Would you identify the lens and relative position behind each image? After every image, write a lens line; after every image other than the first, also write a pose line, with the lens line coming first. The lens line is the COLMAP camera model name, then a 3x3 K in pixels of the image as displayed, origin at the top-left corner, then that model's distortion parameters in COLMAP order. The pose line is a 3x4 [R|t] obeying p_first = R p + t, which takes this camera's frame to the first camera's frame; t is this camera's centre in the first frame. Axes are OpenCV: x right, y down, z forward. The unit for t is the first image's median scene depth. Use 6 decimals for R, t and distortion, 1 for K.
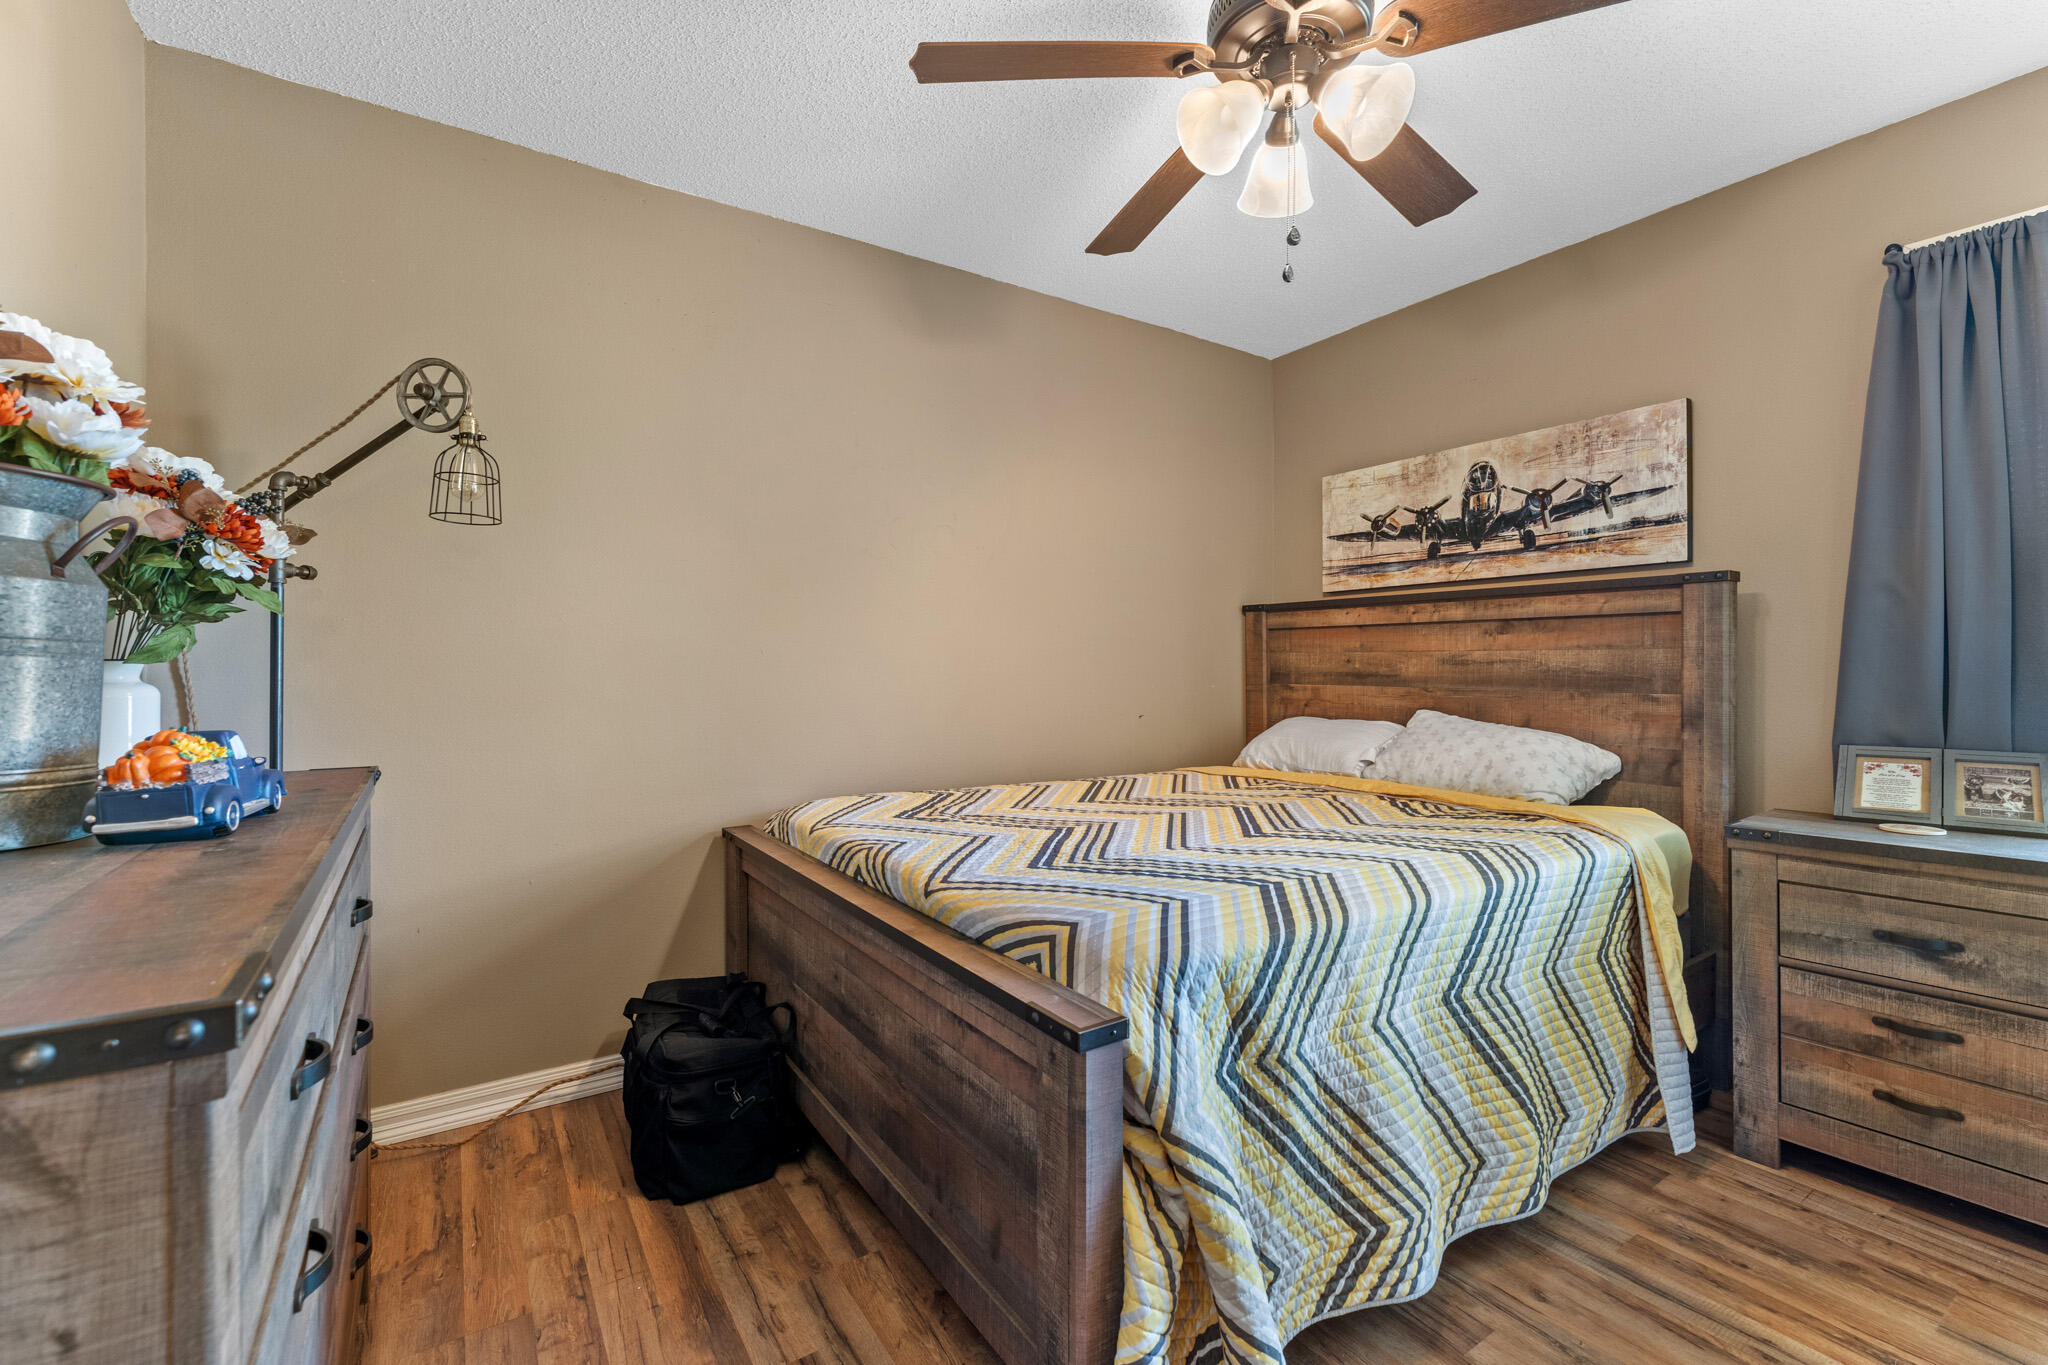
lens RADIAL K [[871.4, 0, 1024.0], [0, 871.4, 682.5], [0, 0, 1]] dist [0.001500, 0.000105]
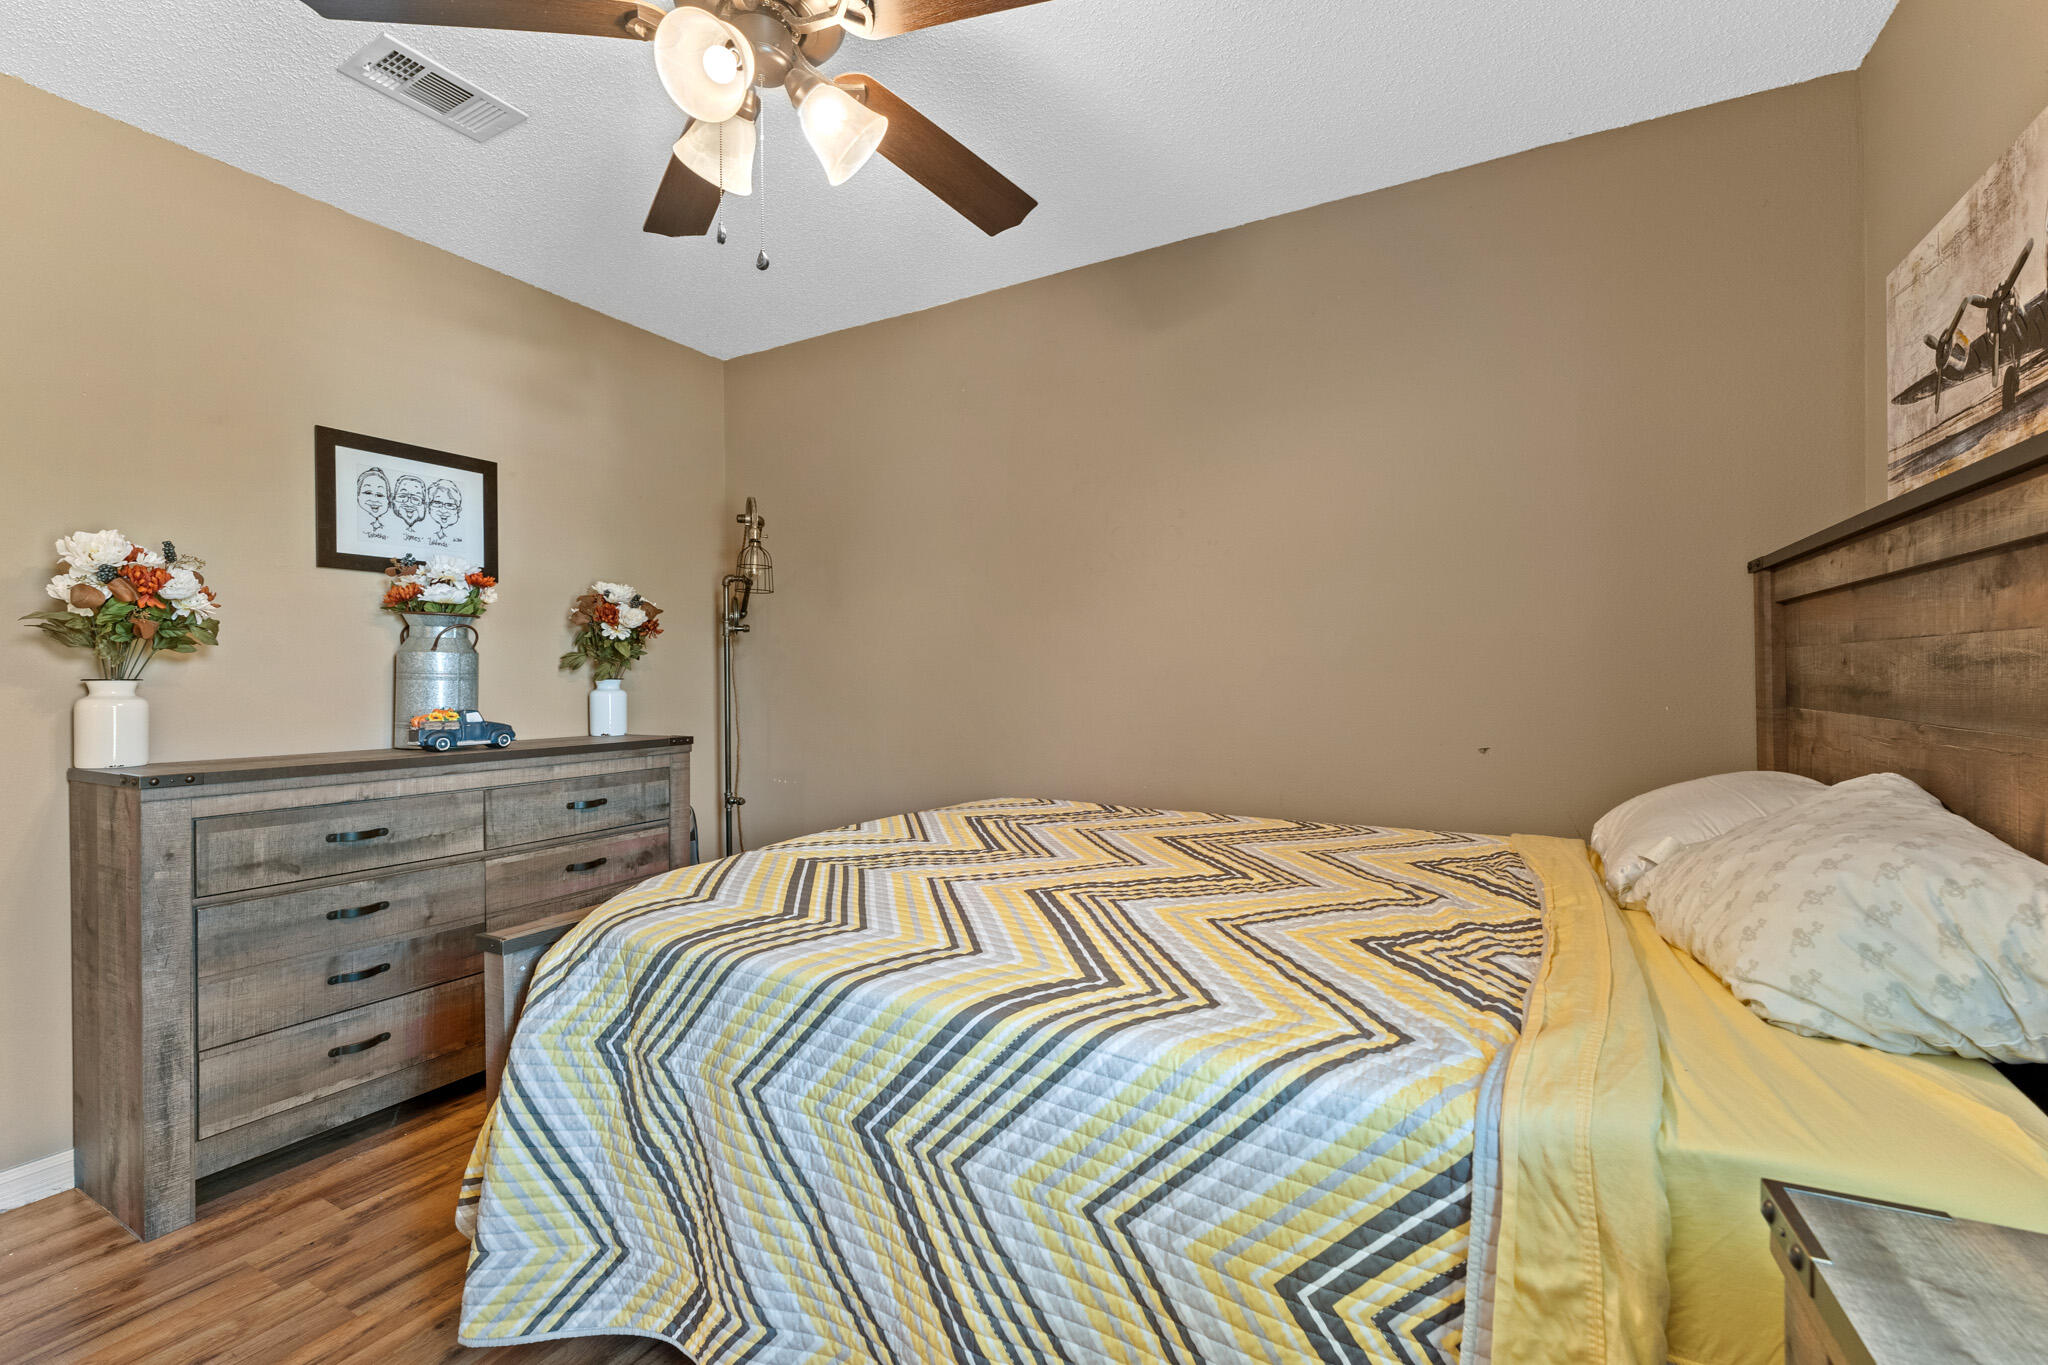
lens RADIAL K [[876.8, 0, 1023.2], [0, 876.8, 688.8], [0, 0, 1]] dist [0.000618, 0.000305]
pose [[0.454180, 0.008618, -0.890868, 0.640386], [-0.006638, 0.999958, 0.006289, -0.010092], [0.890885, 0.003057, 0.454219, 0.409784]]
